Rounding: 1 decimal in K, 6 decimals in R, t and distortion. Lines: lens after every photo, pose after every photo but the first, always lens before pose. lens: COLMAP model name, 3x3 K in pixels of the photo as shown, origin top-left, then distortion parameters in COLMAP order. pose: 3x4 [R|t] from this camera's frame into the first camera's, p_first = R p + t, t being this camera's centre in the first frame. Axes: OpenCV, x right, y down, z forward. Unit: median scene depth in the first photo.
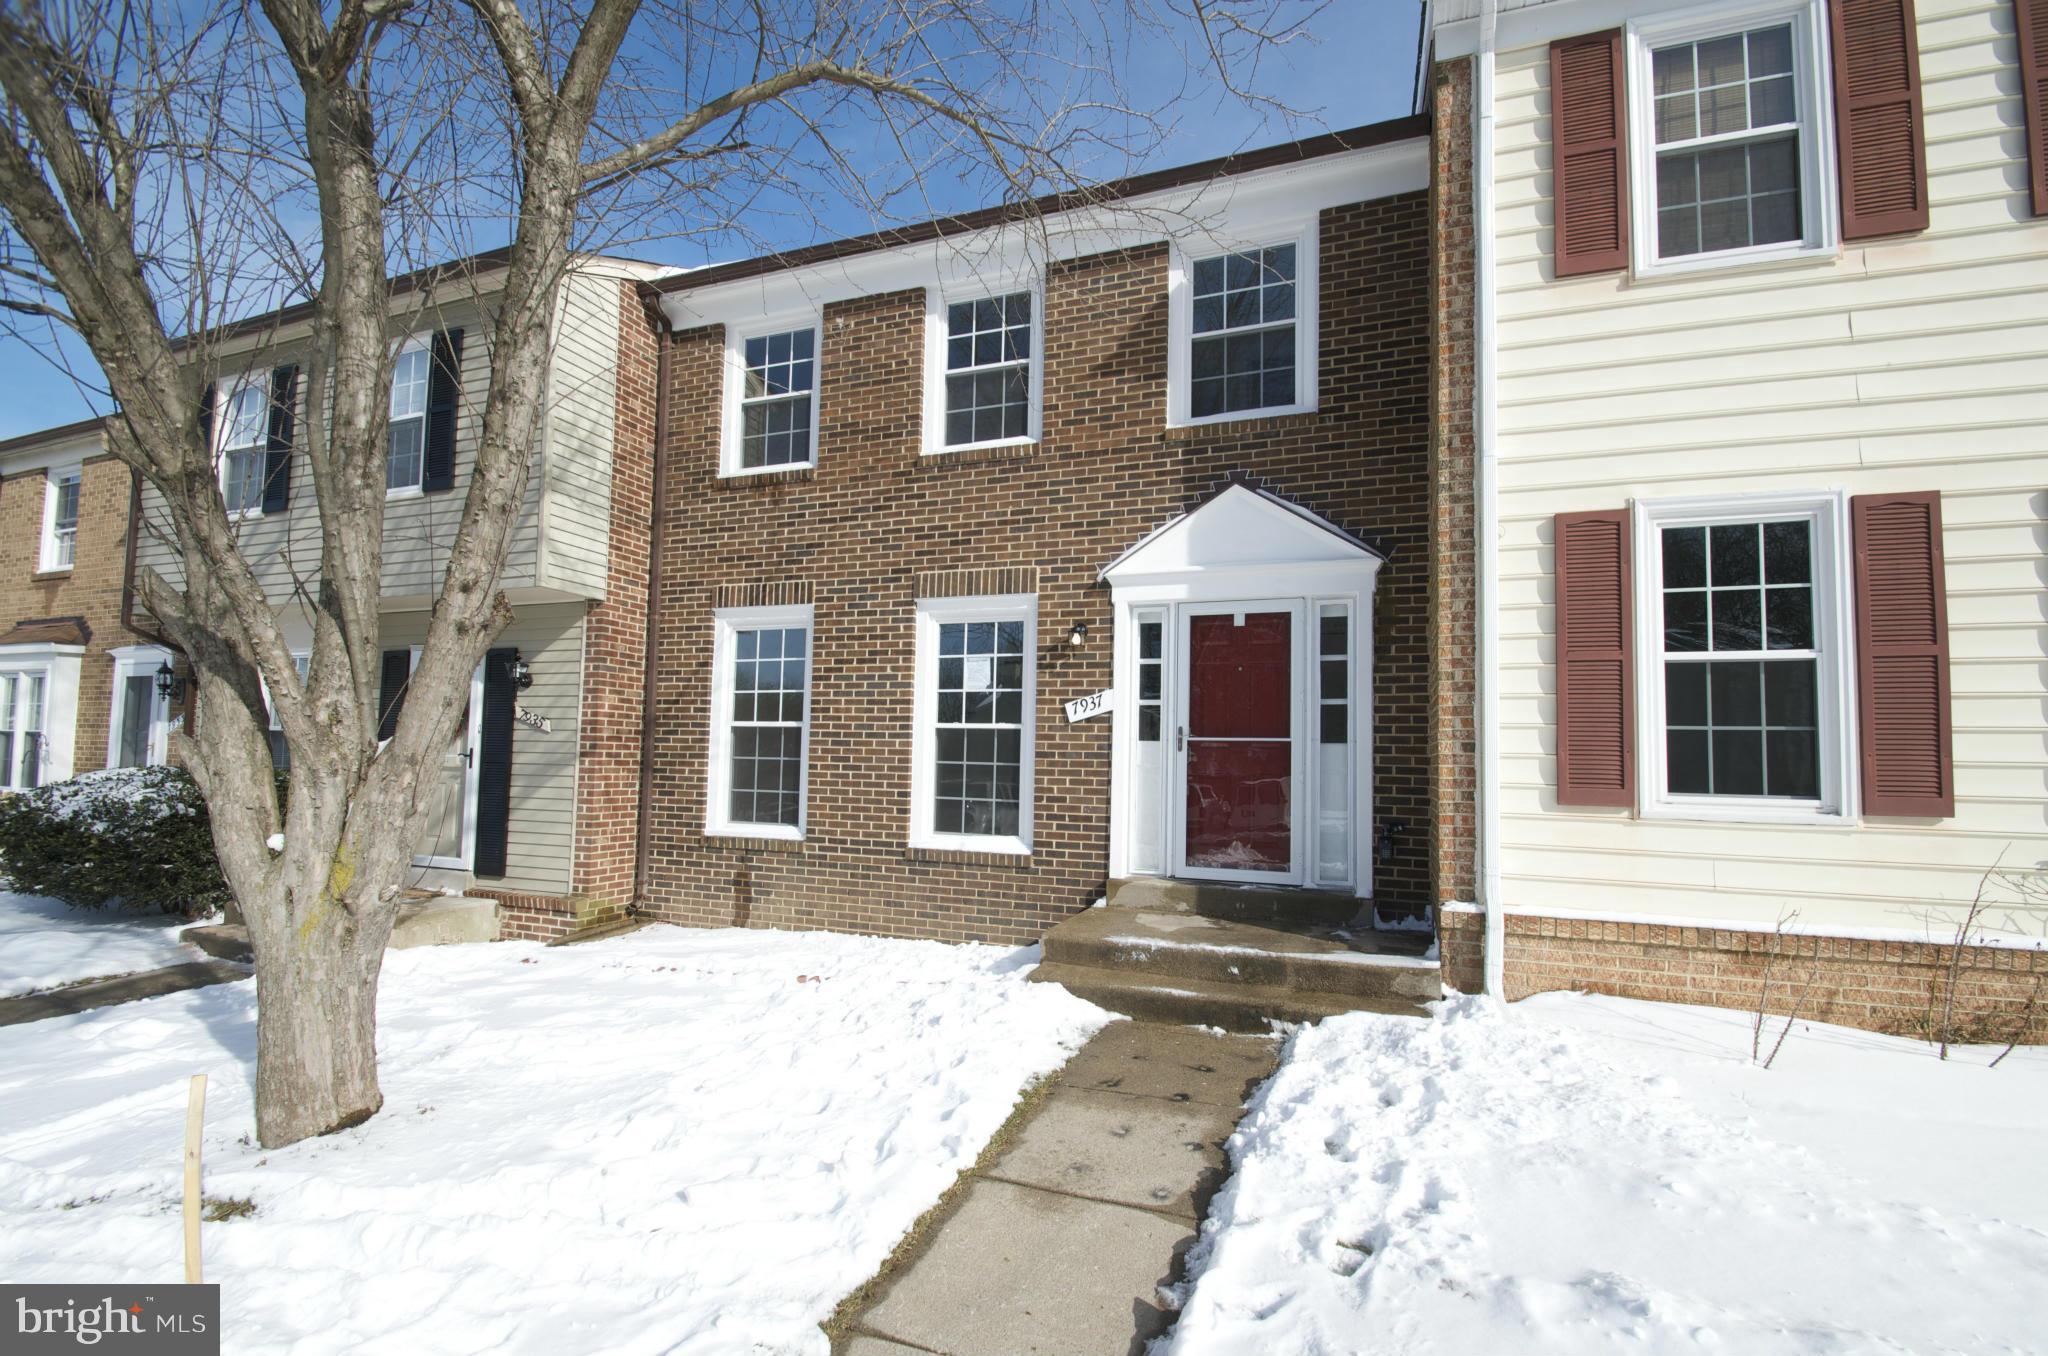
lens RADIAL K [[894.3, 0, 1041.7], [0, 894.3, 667.9], [0, 0, 1]] dist [-0.000060, -0.008768]
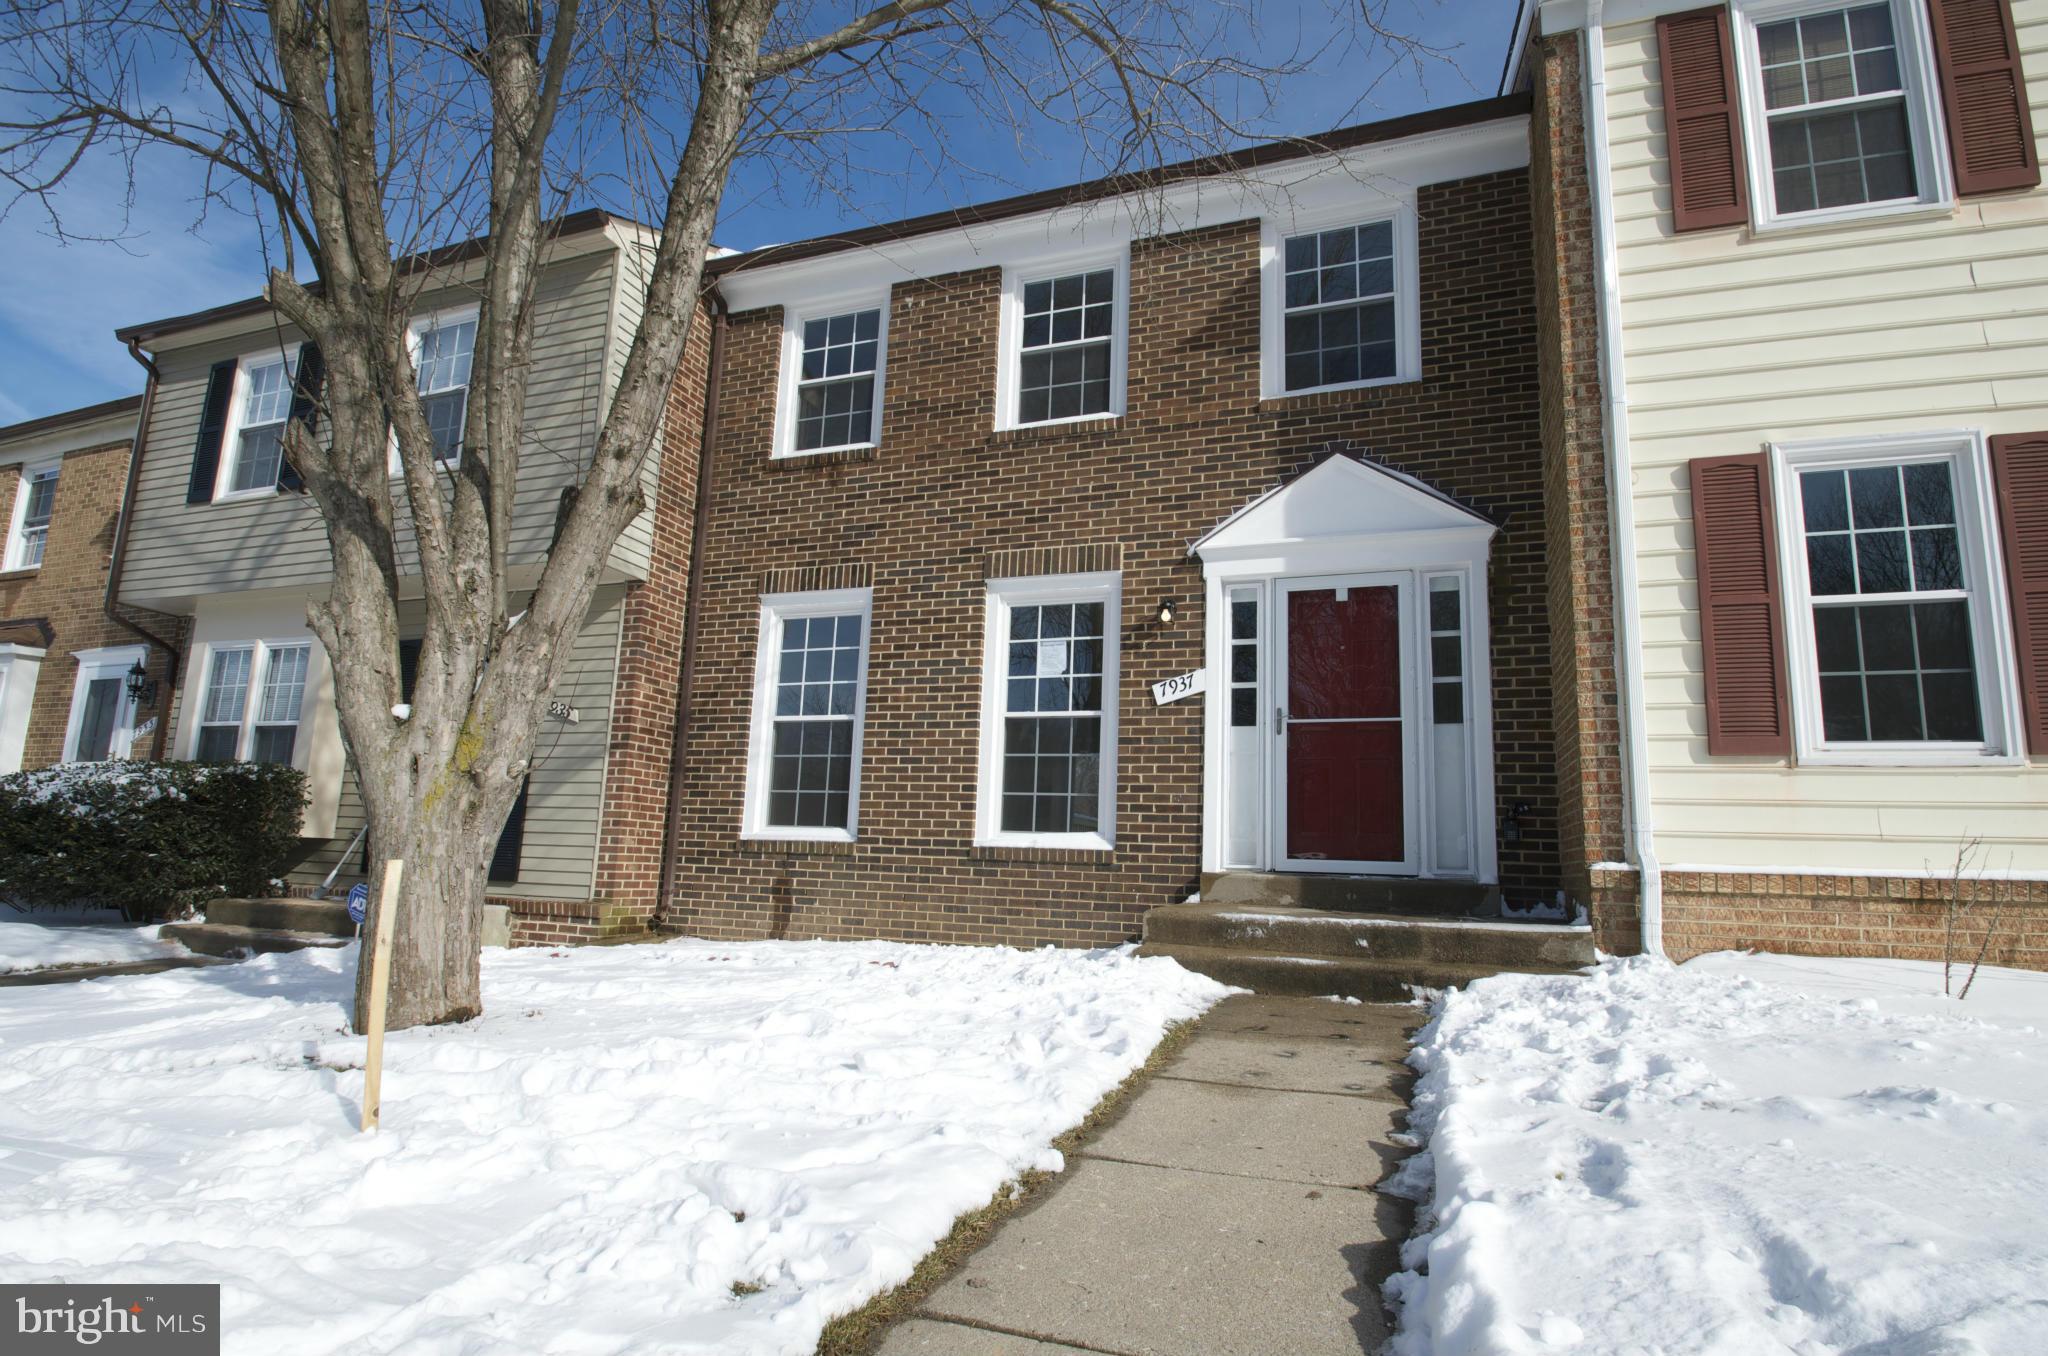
lens RADIAL K [[1002.4, 0, 1016.7], [0, 1002.4, 690.6], [0, 0, 1]] dist [-0.011846, -0.007310]
pose [[0.999761, 0.020011, 0.008761, -0.137611], [-0.019029, 0.994750, -0.100551, 0.169866], [-0.010727, 0.100360, 0.994893, -0.038943]]
